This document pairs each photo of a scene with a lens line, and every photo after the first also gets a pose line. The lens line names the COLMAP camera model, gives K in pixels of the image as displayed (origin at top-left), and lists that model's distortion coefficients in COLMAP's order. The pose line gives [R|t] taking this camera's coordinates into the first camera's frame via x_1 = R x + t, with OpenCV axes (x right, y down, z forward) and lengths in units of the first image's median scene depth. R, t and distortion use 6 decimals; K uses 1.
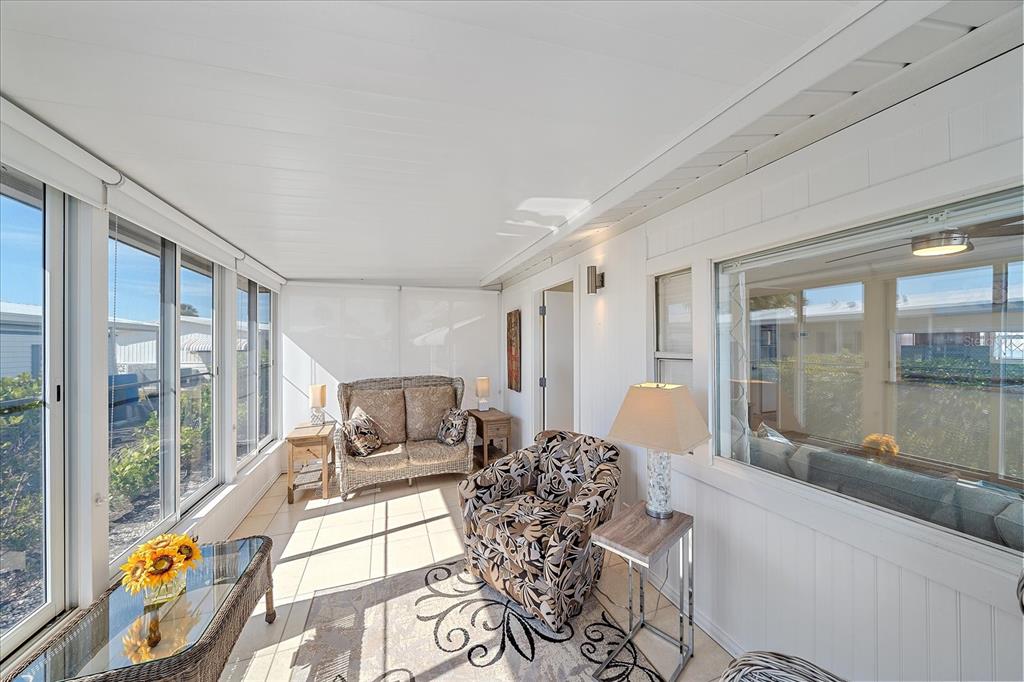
lens RADIAL K [[353.6, 0, 508.4], [0, 353.6, 341.0], [0, 0, 1]] dist [-0.006094, -0.000085]
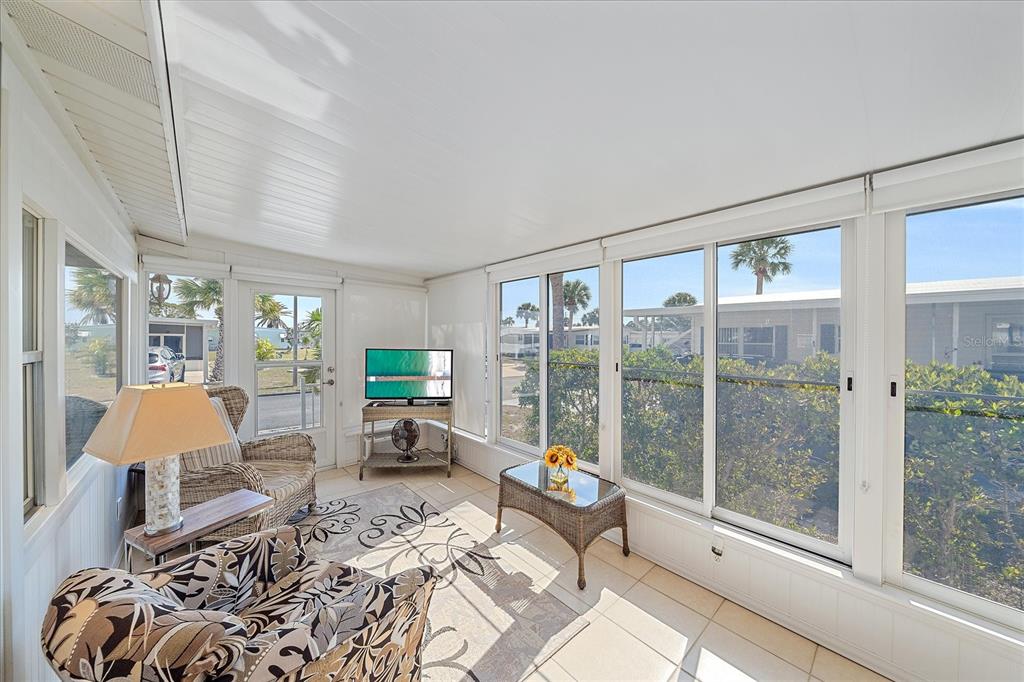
lens RADIAL K [[366.5, 0, 503.0], [0, 366.5, 337.8], [0, 0, 1]] dist [-0.007448, 0.000032]
pose [[-0.935049, 0.003904, -0.354496, -0.031129], [0.003667, 0.999992, 0.001339, 0.009386], [0.354499, -0.000048, -0.935057, 1.613925]]
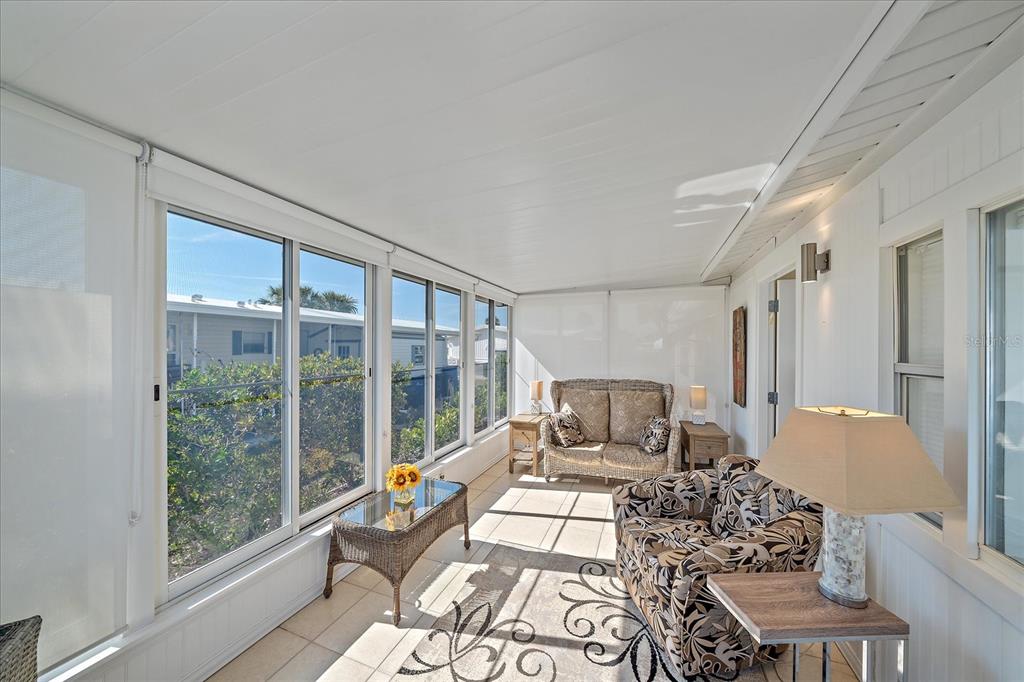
lens RADIAL K [[358.5, 0, 504.7], [0, 358.5, 344.0], [0, 0, 1]] dist [-0.006376, 0.000138]
pose [[0.753493, 0.004723, -0.657439, 0.288887], [-0.003906, 0.999989, 0.002707, -0.004045], [0.657445, 0.000528, 0.753503, 0.030987]]
